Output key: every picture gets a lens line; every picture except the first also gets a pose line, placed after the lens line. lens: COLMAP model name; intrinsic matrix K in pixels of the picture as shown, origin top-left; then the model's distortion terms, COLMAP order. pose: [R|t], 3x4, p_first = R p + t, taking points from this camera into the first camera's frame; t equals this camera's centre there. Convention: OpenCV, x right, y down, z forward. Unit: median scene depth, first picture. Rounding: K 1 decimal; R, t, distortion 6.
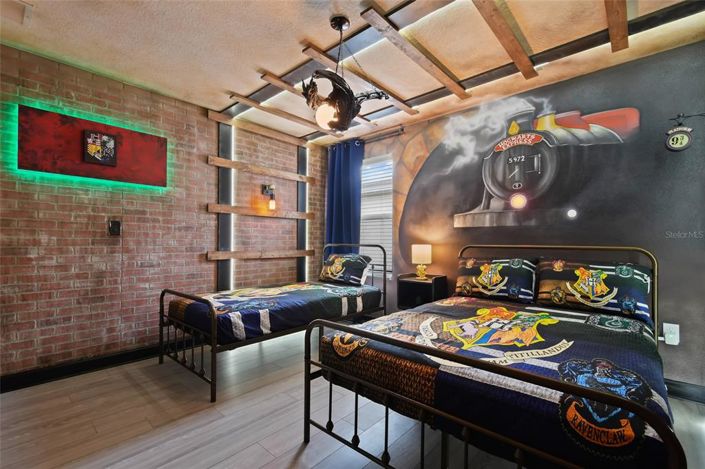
lens RADIAL K [[315.6, 0, 353.2], [0, 315.6, 237.6], [0, 0, 1]] dist [0.012121, -0.003695]
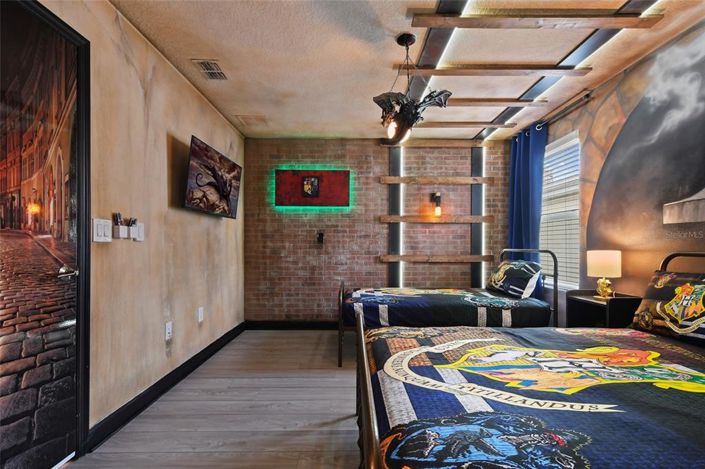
lens RADIAL K [[315.6, 0, 351.1], [0, 315.6, 241.0], [0, 0, 1]] dist [0.012121, -0.003695]
pose [[0.664493, -0.014118, -0.747161, 0.420960], [0.012181, 0.999893, -0.008061, -0.000901], [0.747195, -0.003745, 0.664594, 0.108413]]
